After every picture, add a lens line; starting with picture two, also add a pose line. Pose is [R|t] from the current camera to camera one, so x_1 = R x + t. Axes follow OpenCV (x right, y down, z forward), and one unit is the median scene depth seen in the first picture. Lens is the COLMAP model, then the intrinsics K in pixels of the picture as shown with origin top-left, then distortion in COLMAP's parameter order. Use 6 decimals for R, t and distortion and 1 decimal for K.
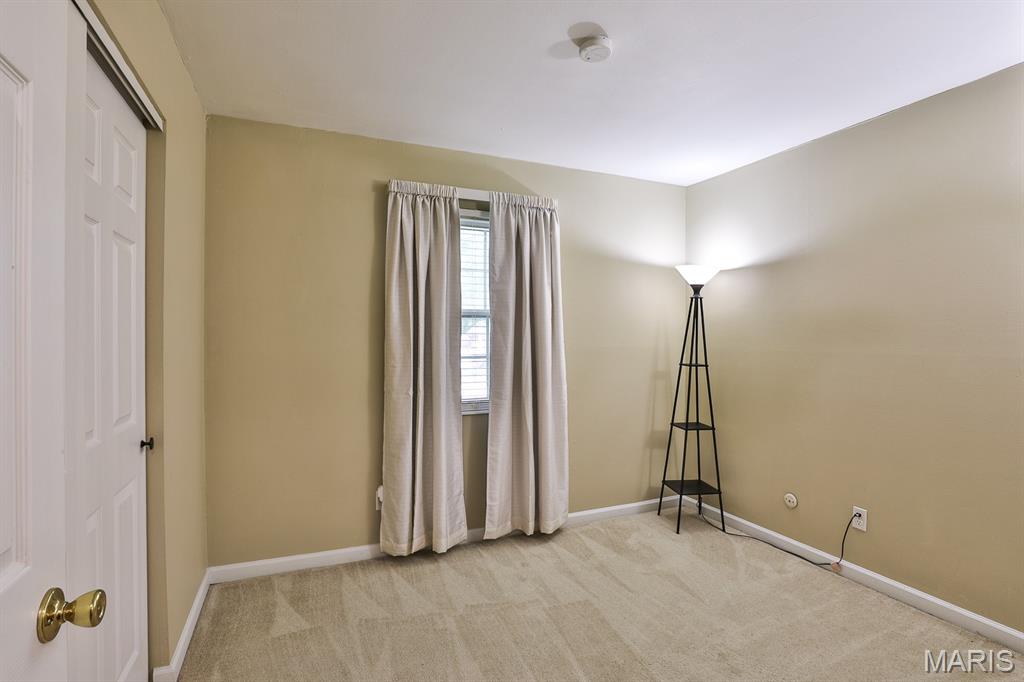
lens RADIAL K [[499.7, 0, 512.0], [0, 499.7, 341.0], [0, 0, 1]] dist [-0.001251, -0.000109]
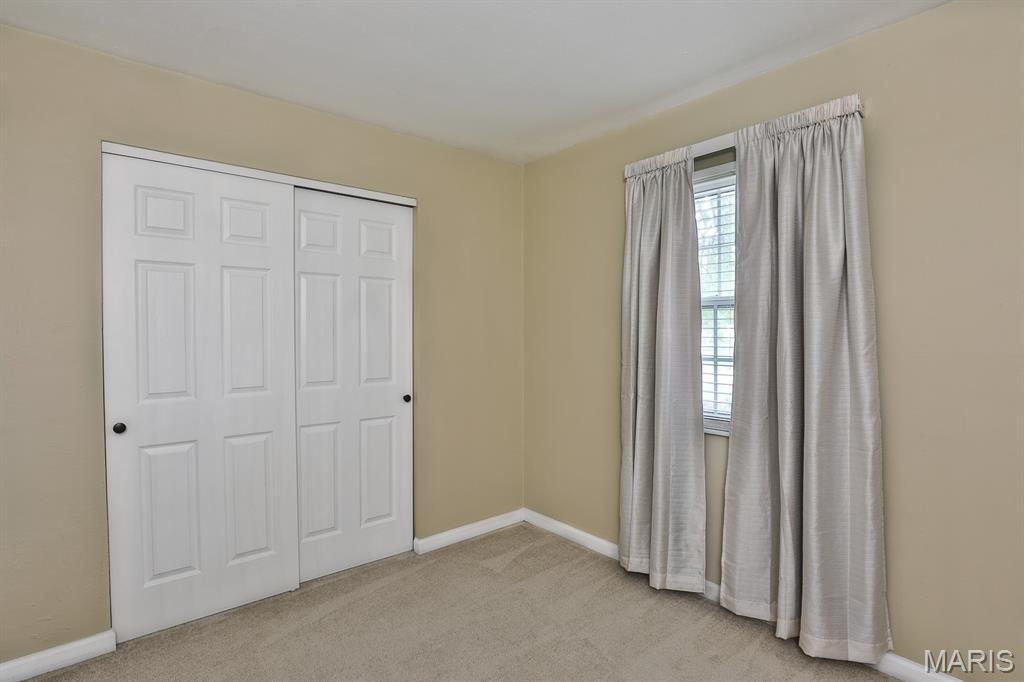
lens RADIAL K [[499.7, 0, 512.0], [0, 499.7, 341.0], [0, 0, 1]] dist [-0.001251, -0.000109]
pose [[0.299299, 0.005203, -0.954145, 0.560745], [0.001228, 0.999982, 0.005838, -0.000657], [0.954159, -0.002919, 0.299287, 0.486007]]
